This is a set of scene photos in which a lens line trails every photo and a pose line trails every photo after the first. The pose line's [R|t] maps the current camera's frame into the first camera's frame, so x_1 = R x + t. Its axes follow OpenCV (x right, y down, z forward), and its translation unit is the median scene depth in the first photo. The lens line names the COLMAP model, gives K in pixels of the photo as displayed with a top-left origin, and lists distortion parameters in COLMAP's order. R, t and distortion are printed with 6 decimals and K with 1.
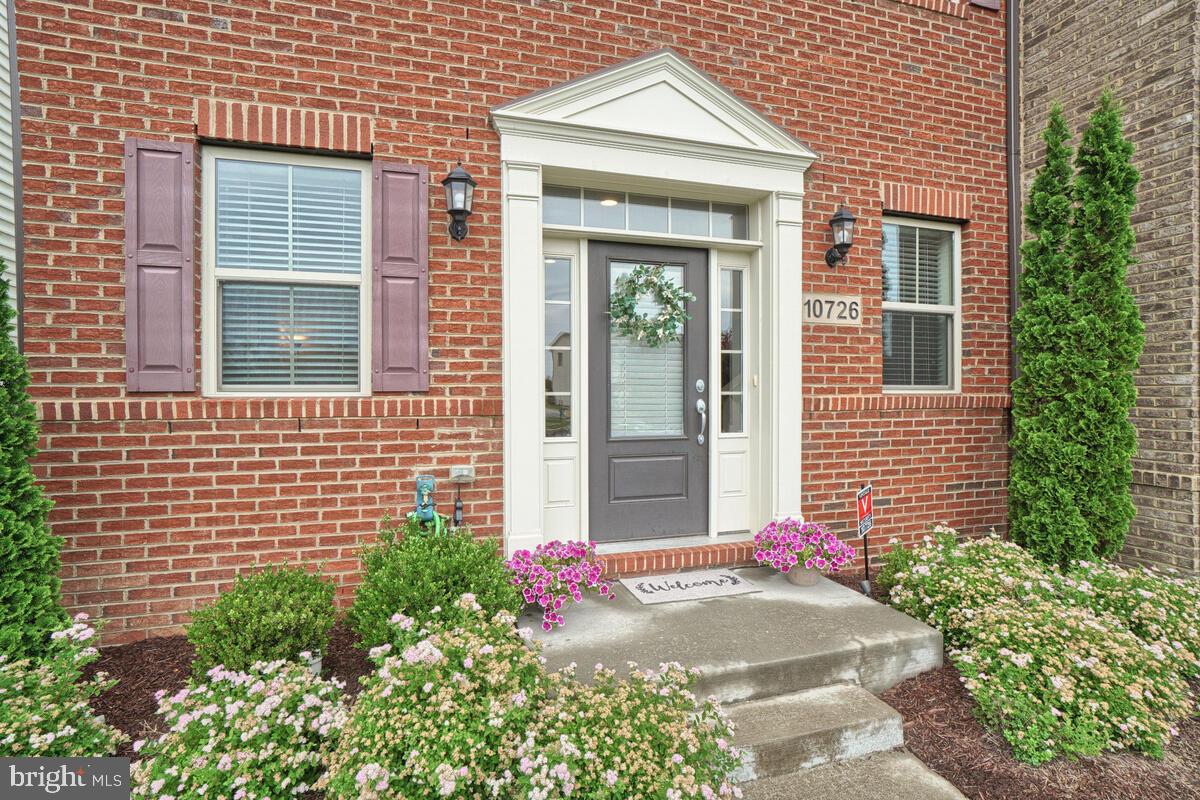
lens RADIAL K [[593.5, 0, 601.5], [0, 593.5, 397.1], [0, 0, 1]] dist [-0.051982, 0.024455]
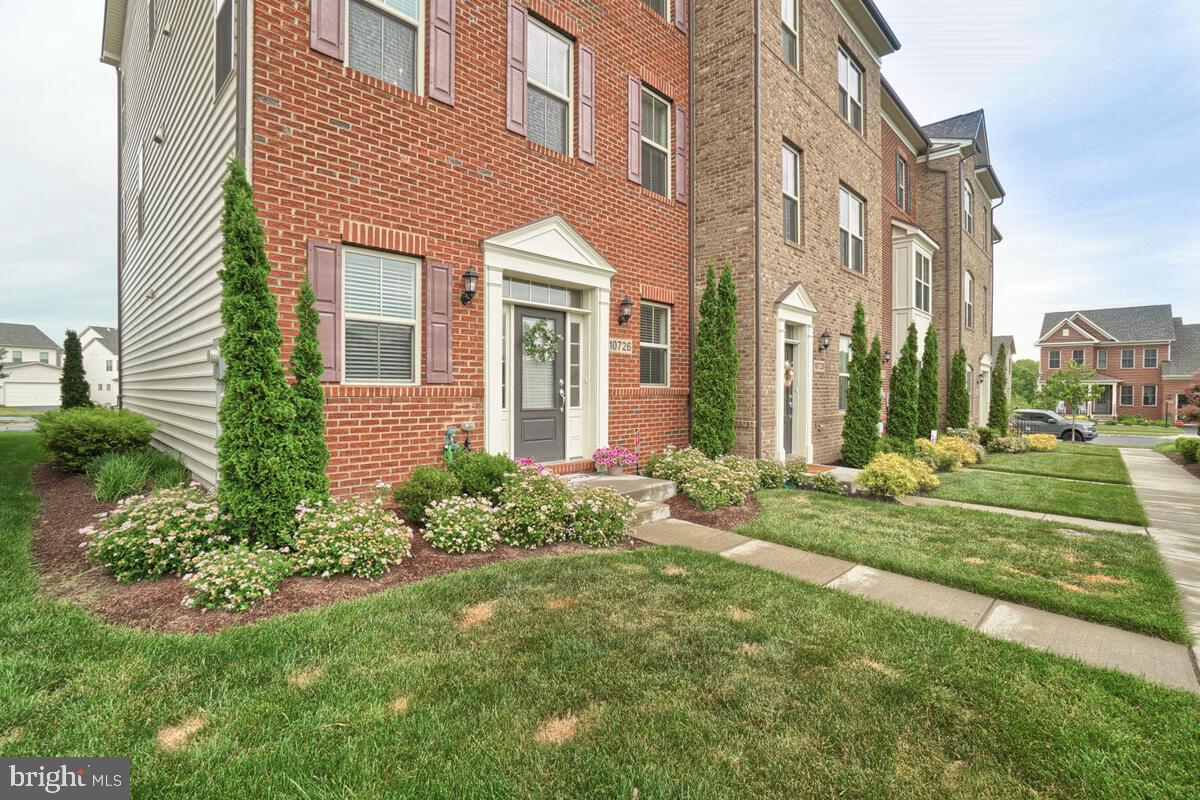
lens RADIAL K [[541.7, 0, 598.3], [0, 541.7, 396.8], [0, 0, 1]] dist [-0.046055, 0.000881]
pose [[0.878841, 0.000352, 0.477114, -0.687000], [-0.002201, 0.999992, 0.003316, 0.026373], [-0.477109, -0.003964, 0.878835, -0.738567]]
